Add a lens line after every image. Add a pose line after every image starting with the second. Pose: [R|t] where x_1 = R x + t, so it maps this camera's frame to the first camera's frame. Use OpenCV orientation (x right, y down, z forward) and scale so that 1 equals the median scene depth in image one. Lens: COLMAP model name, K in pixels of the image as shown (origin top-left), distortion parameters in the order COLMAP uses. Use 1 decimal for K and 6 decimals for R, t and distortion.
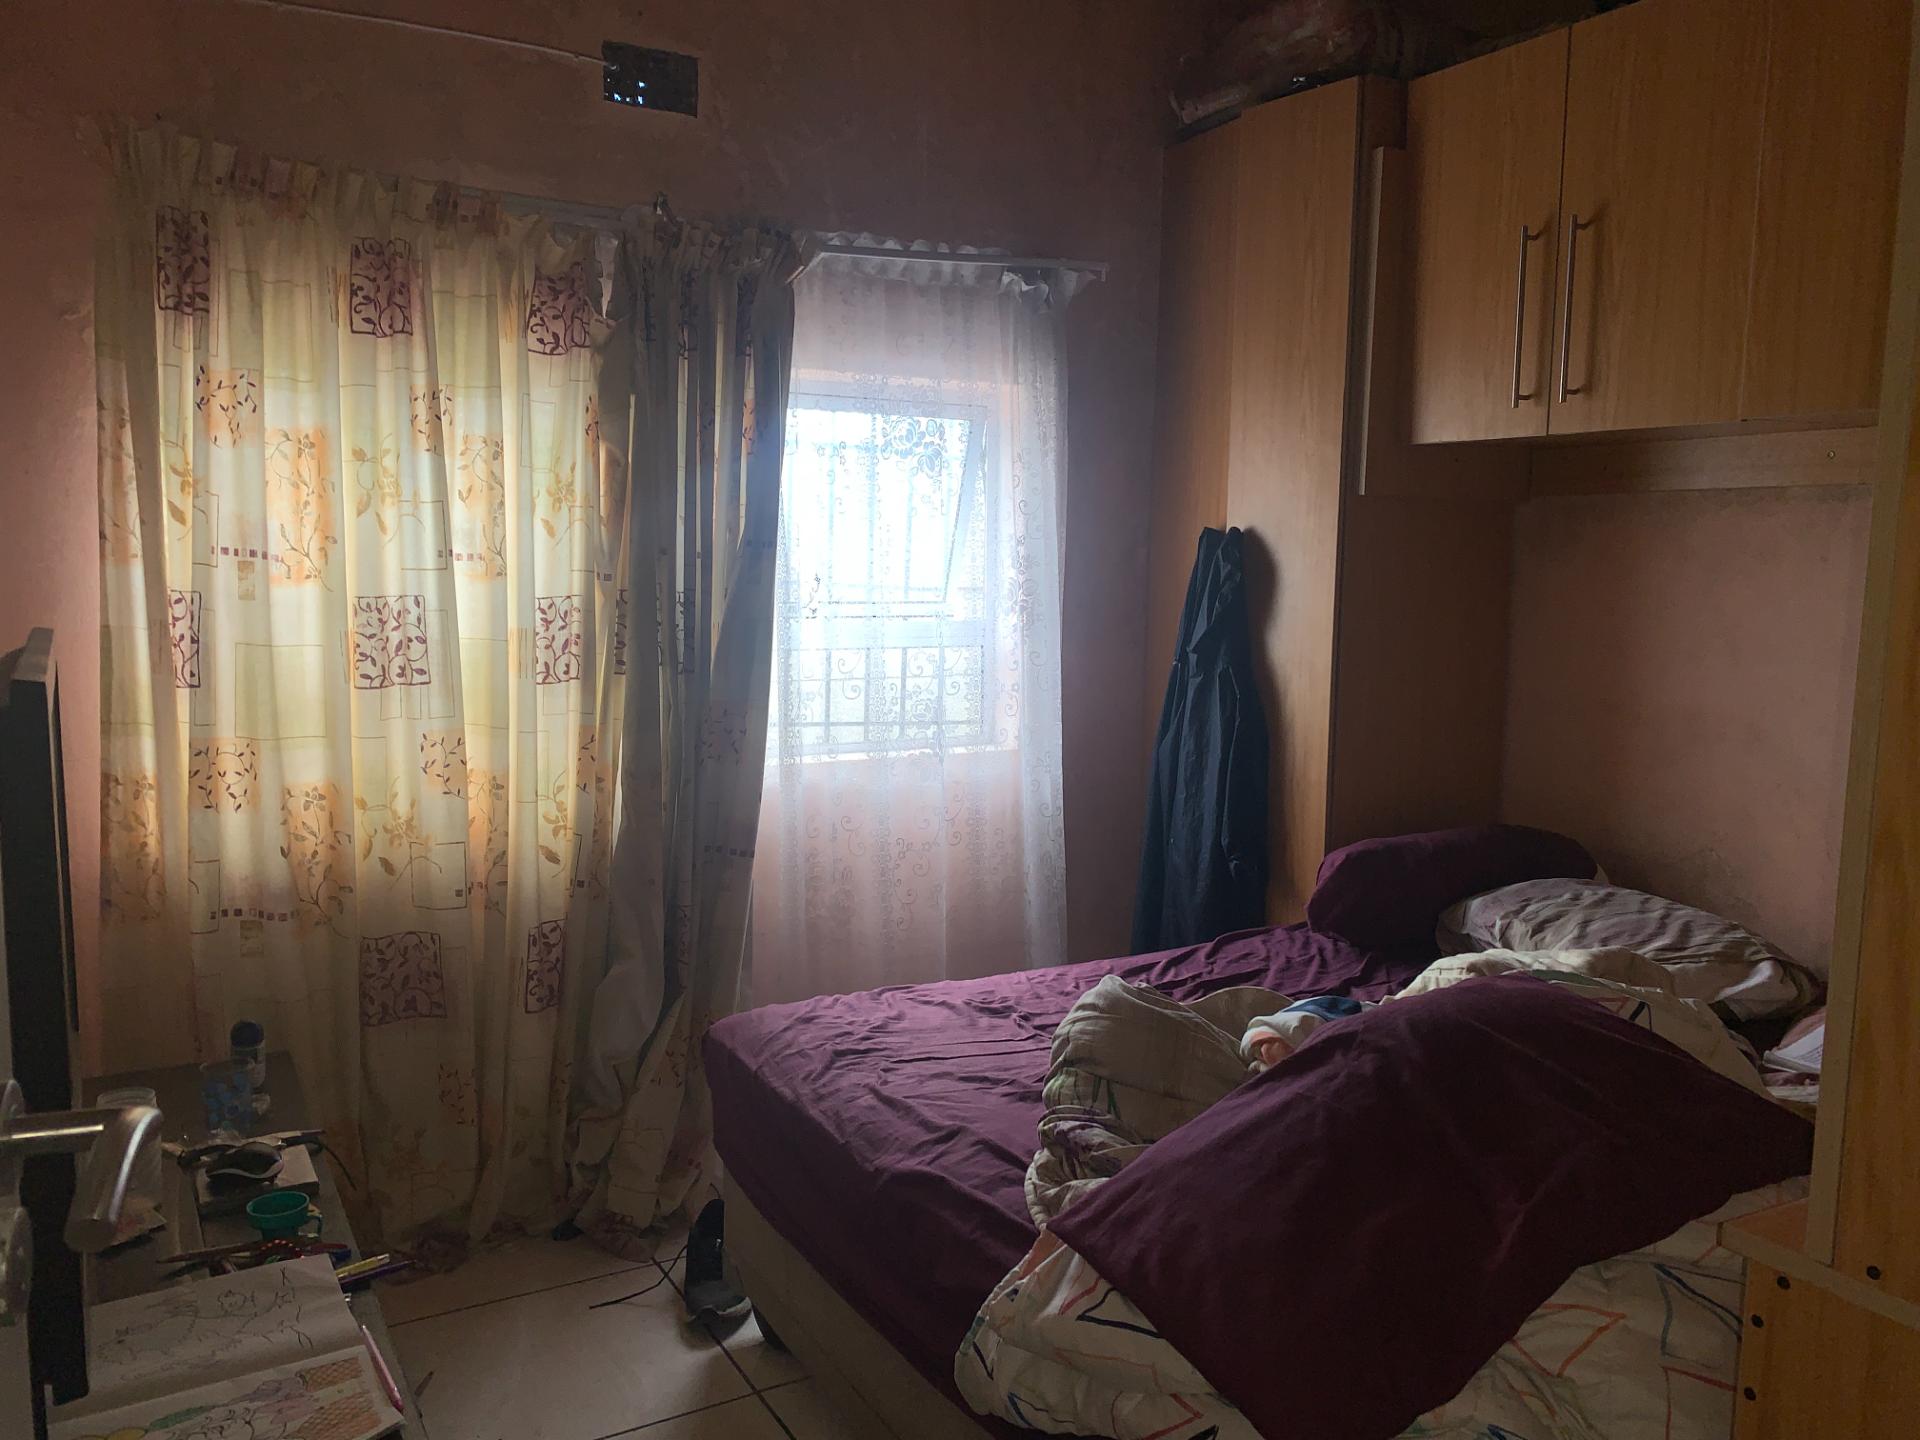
lens RADIAL K [[1556.8, 0, 959.9], [0, 1556.8, 787.5], [0, 0, 1]] dist [0.111769, -0.255805]
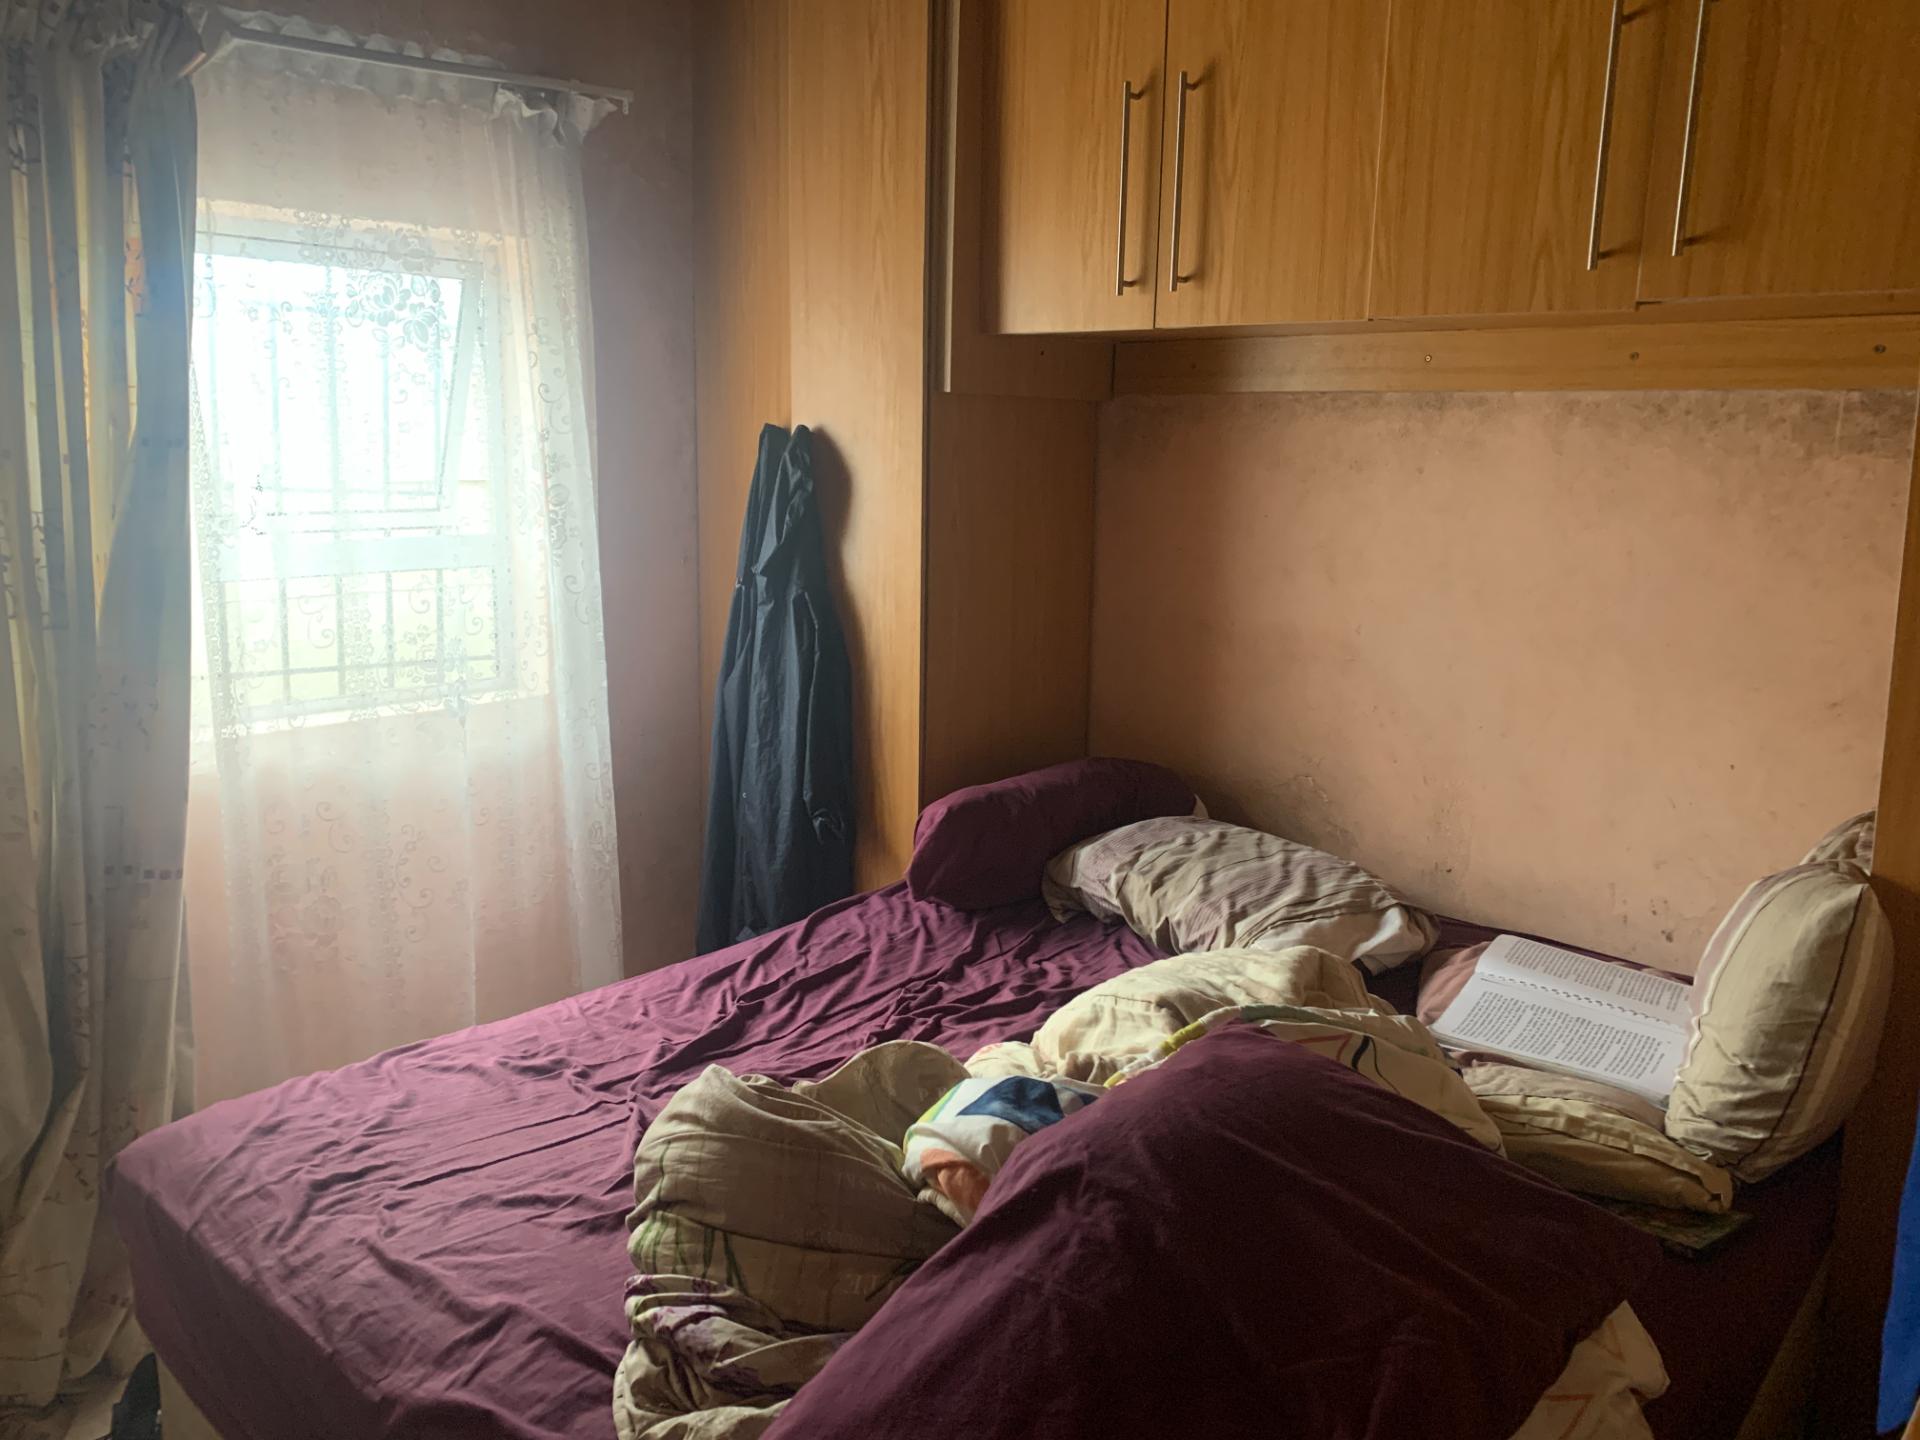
lens RADIAL K [[1453.1, 0, 945.7], [0, 1453.1, 717.0], [0, 0, 1]] dist [0.054037, -0.071551]
pose [[0.948835, -0.051604, 0.311527, -0.003954], [0.034030, 0.997521, 0.061592, -0.061180], [-0.313933, -0.047840, 0.948239, 0.250250]]
